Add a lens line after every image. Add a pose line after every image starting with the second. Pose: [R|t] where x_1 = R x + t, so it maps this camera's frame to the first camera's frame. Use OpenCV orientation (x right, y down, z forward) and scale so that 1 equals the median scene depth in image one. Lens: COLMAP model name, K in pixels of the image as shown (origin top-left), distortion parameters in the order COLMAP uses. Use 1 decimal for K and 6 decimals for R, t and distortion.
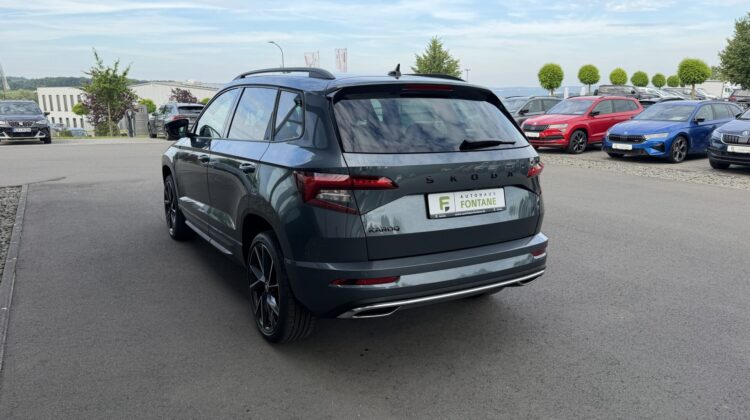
lens RADIAL K [[560.5, 0, 375.0], [0, 560.5, 210.0], [0, 0, 1]] dist [0.000253, 0.002109]
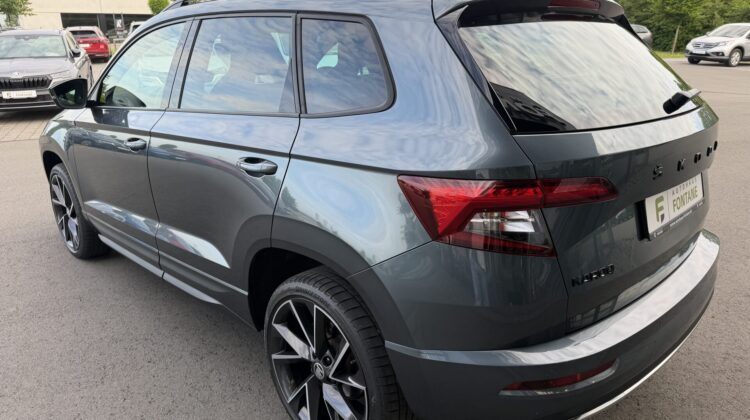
lens RADIAL K [[560.5, 0, 375.0], [0, 560.5, 210.0], [0, 0, 1]] dist [0.000253, 0.002109]
pose [[0.972750, -0.104054, 0.207196, -0.186732], [0.082894, 0.990653, 0.108331, -0.065651], [-0.216532, -0.088203, 0.972283, 0.349090]]
